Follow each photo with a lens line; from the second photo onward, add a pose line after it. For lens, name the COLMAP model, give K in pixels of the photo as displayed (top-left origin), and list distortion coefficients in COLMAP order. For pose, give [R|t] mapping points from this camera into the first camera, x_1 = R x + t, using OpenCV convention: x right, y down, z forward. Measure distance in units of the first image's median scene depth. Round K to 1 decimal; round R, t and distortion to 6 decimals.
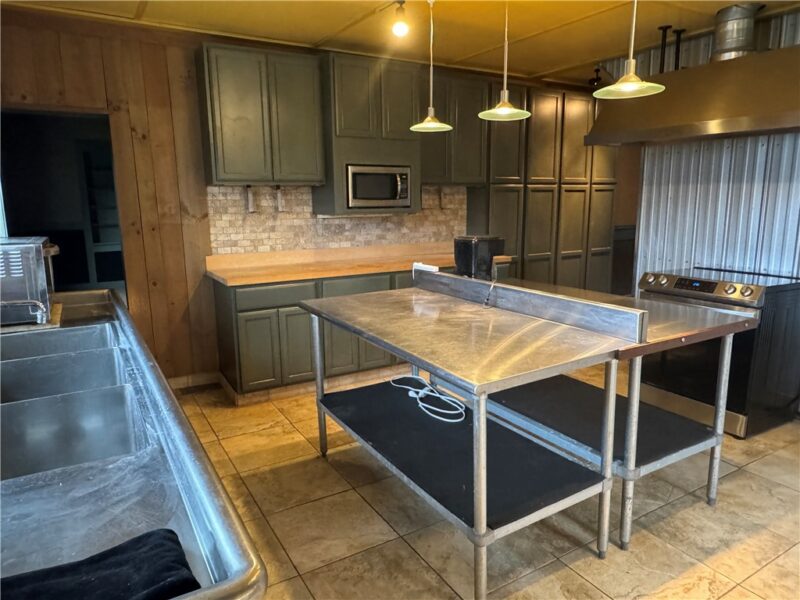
lens RADIAL K [[535.6, 0, 398.1], [0, 535.6, 298.9], [0, 0, 1]] dist [-0.003610, 0.002156]
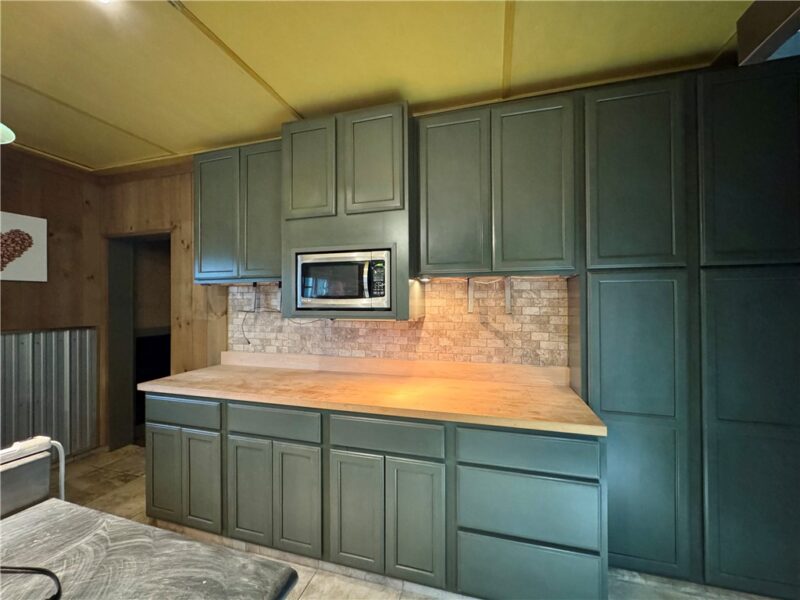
lens RADIAL K [[322.1, 0, 399.1], [0, 322.1, 299.6], [0, 0, 1]] dist [-0.001297, 0.000050]
pose [[0.679705, 0.000618, -0.733485, 0.328189], [-0.137357, 0.982416, -0.126458, -0.140787], [0.720510, 0.186703, 0.667838, 0.771001]]
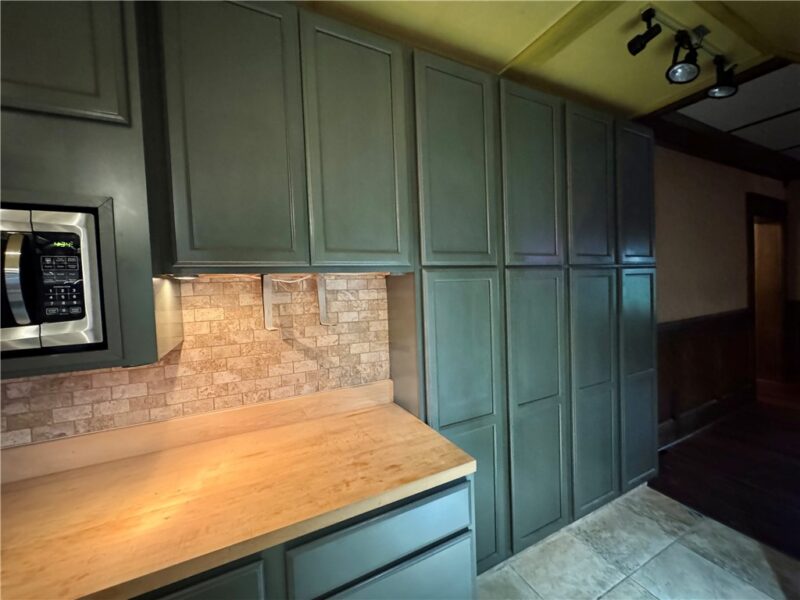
lens RADIAL K [[322.1, 0, 402.7], [0, 322.1, 297.7], [0, 0, 1]] dist [-0.001297, 0.000050]
pose [[0.996338, -0.028212, -0.080717, 0.208021], [0.015552, 0.988045, -0.153378, -0.174413], [0.084080, 0.151561, 0.984865, 0.866348]]
